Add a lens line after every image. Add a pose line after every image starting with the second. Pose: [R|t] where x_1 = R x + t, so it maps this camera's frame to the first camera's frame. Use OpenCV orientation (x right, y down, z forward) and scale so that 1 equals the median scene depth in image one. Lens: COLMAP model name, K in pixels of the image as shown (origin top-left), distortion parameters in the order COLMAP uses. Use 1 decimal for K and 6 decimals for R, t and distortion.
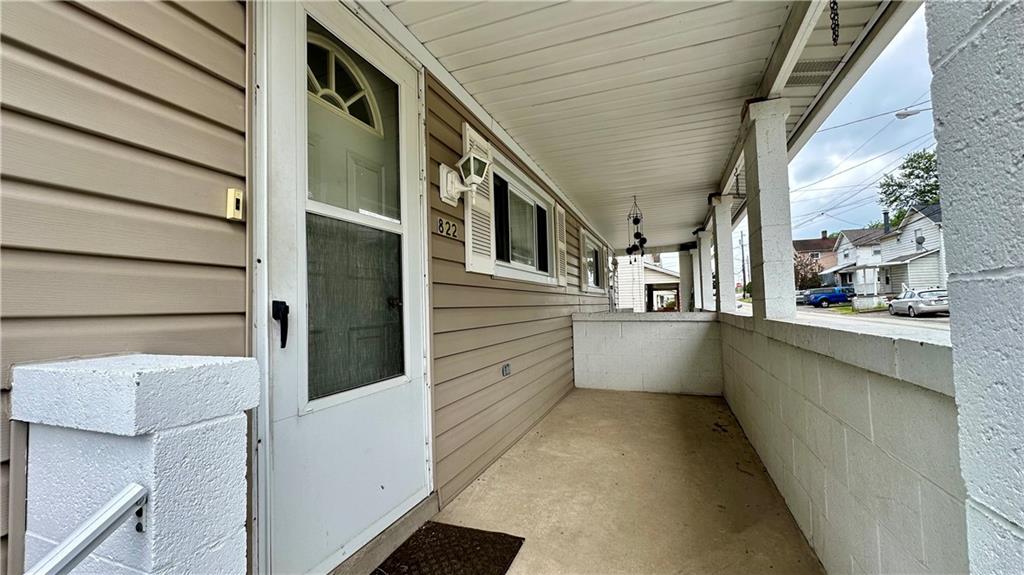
lens RADIAL K [[407.9, 0, 514.5], [0, 407.9, 289.1], [0, 0, 1]] dist [-0.006054, 0.000240]
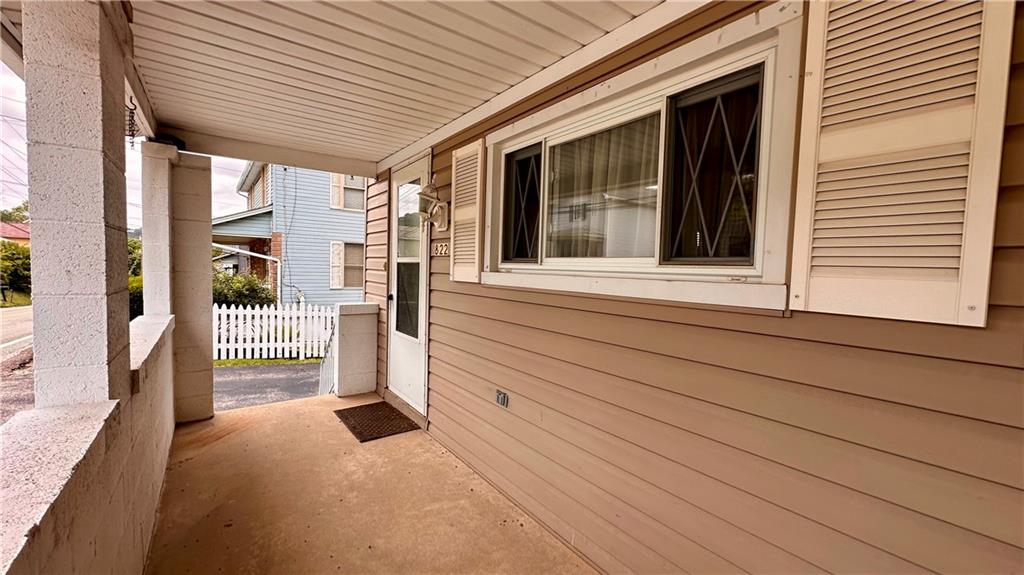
lens RADIAL K [[407.9, 0, 513.1], [0, 407.9, 288.2], [0, 0, 1]] dist [-0.006054, 0.000240]
pose [[-0.540026, 0.055806, -0.839796, 0.834670], [0.023911, 0.998414, 0.050971, -0.082707], [0.841309, 0.007445, -0.540503, 1.894941]]
